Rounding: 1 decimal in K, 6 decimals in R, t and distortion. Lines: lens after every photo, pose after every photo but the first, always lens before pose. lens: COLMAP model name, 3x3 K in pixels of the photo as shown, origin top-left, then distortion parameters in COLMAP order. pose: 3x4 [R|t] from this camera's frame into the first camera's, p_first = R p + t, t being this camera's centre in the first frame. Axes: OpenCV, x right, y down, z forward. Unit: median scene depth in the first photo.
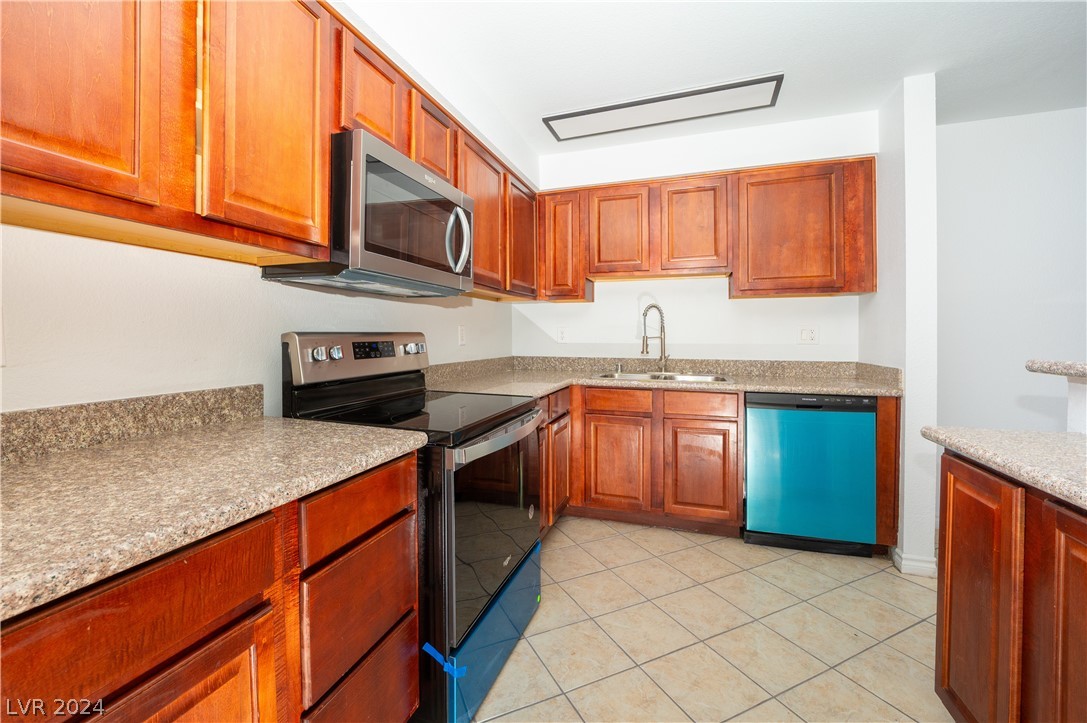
lens RADIAL K [[452.4, 0, 525.3], [0, 452.4, 347.3], [0, 0, 1]] dist [-0.031927, 0.000428]
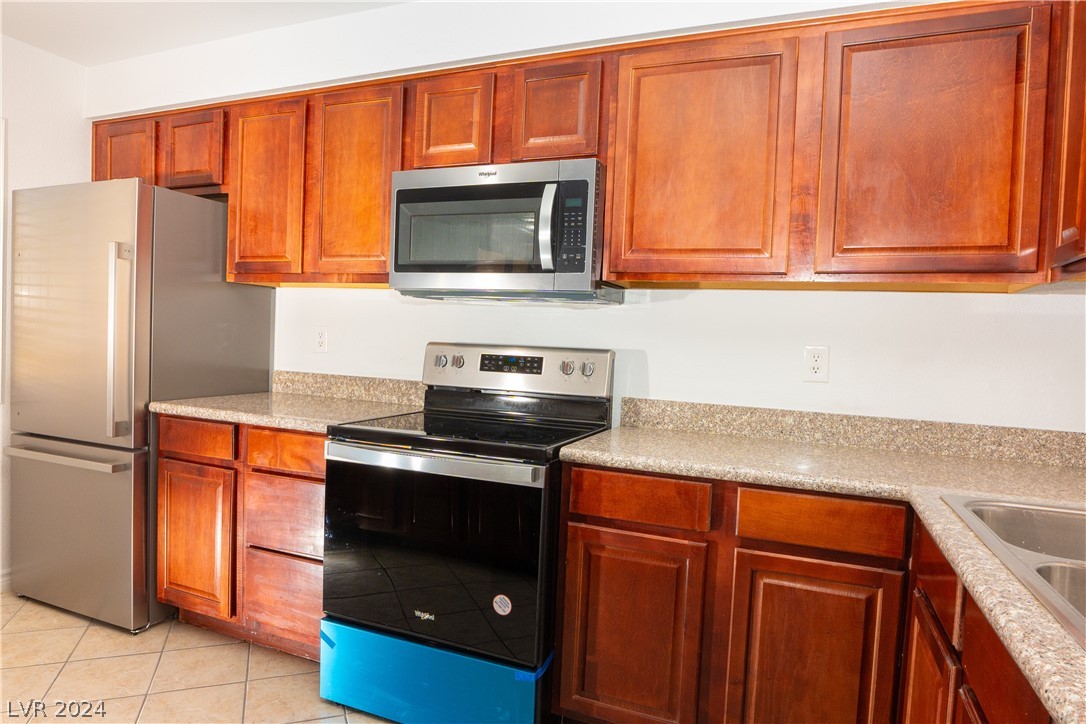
lens RADIAL K [[631.8, 0, 553.7], [0, 631.8, 361.4], [0, 0, 1]] dist [-0.043002, 0.011032]
pose [[-0.021544, 0.019156, -0.999584, 1.067208], [-0.074278, 0.997023, 0.020707, -0.036773], [0.997005, 0.074693, -0.020057, 1.190365]]
